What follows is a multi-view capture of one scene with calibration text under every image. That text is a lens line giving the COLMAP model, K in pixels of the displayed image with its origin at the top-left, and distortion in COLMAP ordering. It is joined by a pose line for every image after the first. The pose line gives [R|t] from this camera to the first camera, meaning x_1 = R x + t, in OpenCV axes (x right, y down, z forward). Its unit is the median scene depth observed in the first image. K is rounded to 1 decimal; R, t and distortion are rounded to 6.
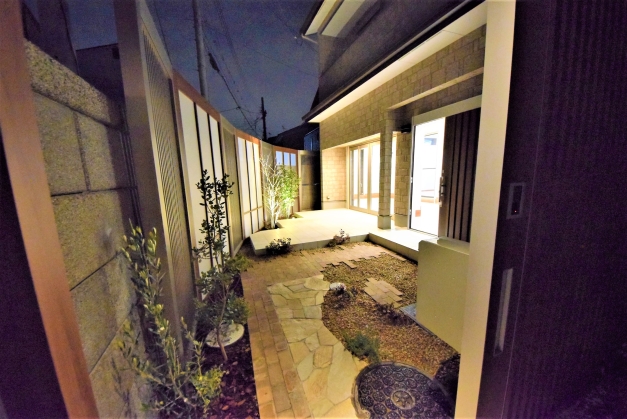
lens RADIAL K [[241.2, 0, 312.6], [0, 241.2, 217.5], [0, 0, 1]] dist [0.001573, -0.000092]
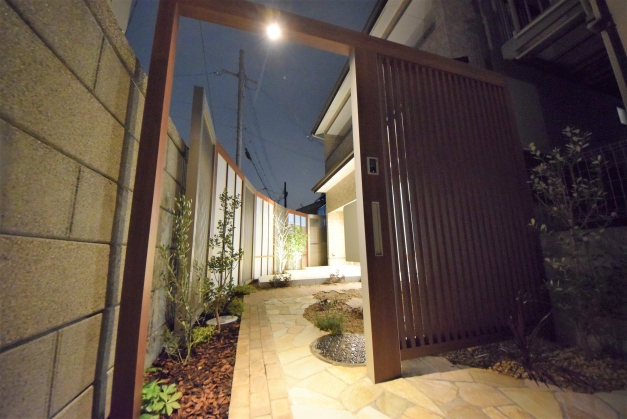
lens RADIAL K [[228.5, 0, 313.5], [0, 228.5, 209.5], [0, 0, 1]] dist [0.000902, -0.000044]
pose [[0.997384, -0.004920, -0.072111, 0.079320], [-0.020607, 0.936916, -0.348946, 0.148965], [0.069279, 0.349520, 0.934364, -0.105511]]
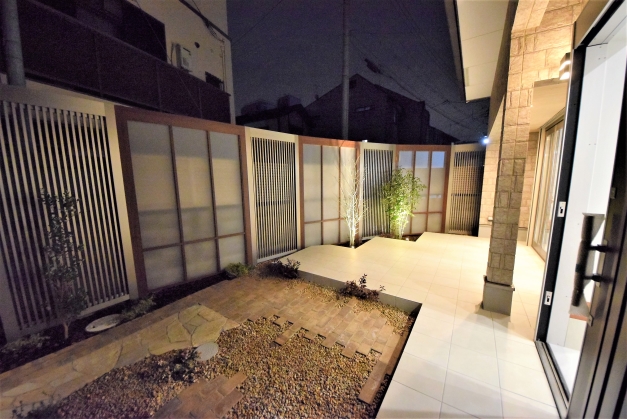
lens RADIAL K [[228.5, 0, 313.5], [0, 228.5, 209.5], [0, 0, 1]] dist [0.000902, -0.000044]
pose [[0.565786, 0.127402, -0.814650, 0.447793], [-0.147977, 0.987639, 0.051684, -0.113144], [0.811165, 0.091308, 0.577645, 0.489386]]
